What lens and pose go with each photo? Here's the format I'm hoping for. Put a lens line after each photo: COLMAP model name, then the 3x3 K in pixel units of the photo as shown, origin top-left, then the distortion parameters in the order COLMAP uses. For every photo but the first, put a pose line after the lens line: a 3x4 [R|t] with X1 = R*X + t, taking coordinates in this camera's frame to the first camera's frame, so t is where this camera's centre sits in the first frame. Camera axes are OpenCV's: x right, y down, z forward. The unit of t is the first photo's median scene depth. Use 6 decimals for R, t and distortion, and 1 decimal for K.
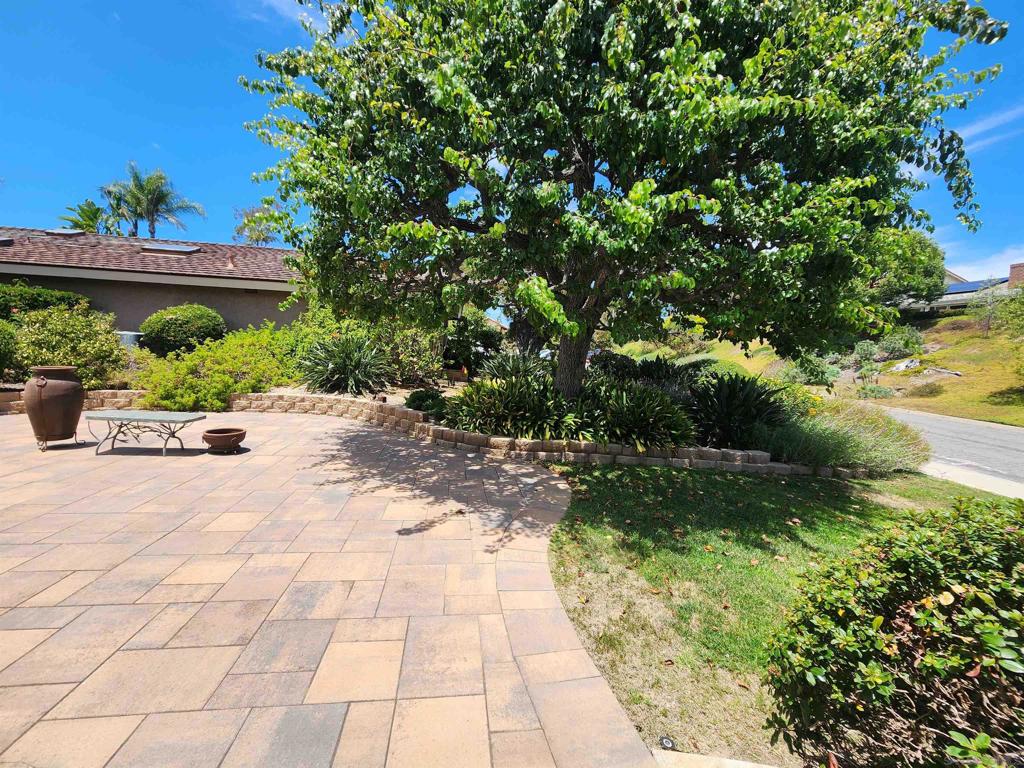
lens RADIAL K [[444.8, 0, 512.6], [0, 444.8, 382.5], [0, 0, 1]] dist [0.001446, 0.000386]
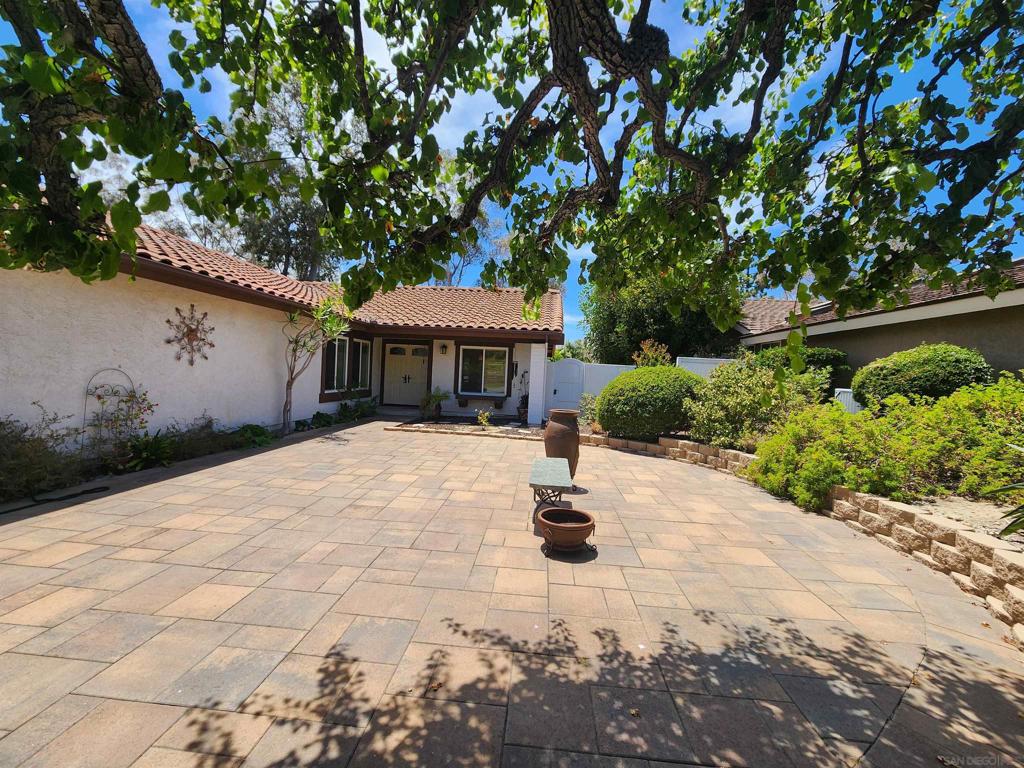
lens RADIAL K [[444.8, 0, 512.6], [0, 444.8, 382.5], [0, 0, 1]] dist [0.001446, 0.000386]
pose [[-0.201274, -0.037932, -0.978800, -0.003099], [-0.135492, 0.990722, -0.010532, -0.068727], [0.970119, 0.130500, -0.204546, 1.162963]]
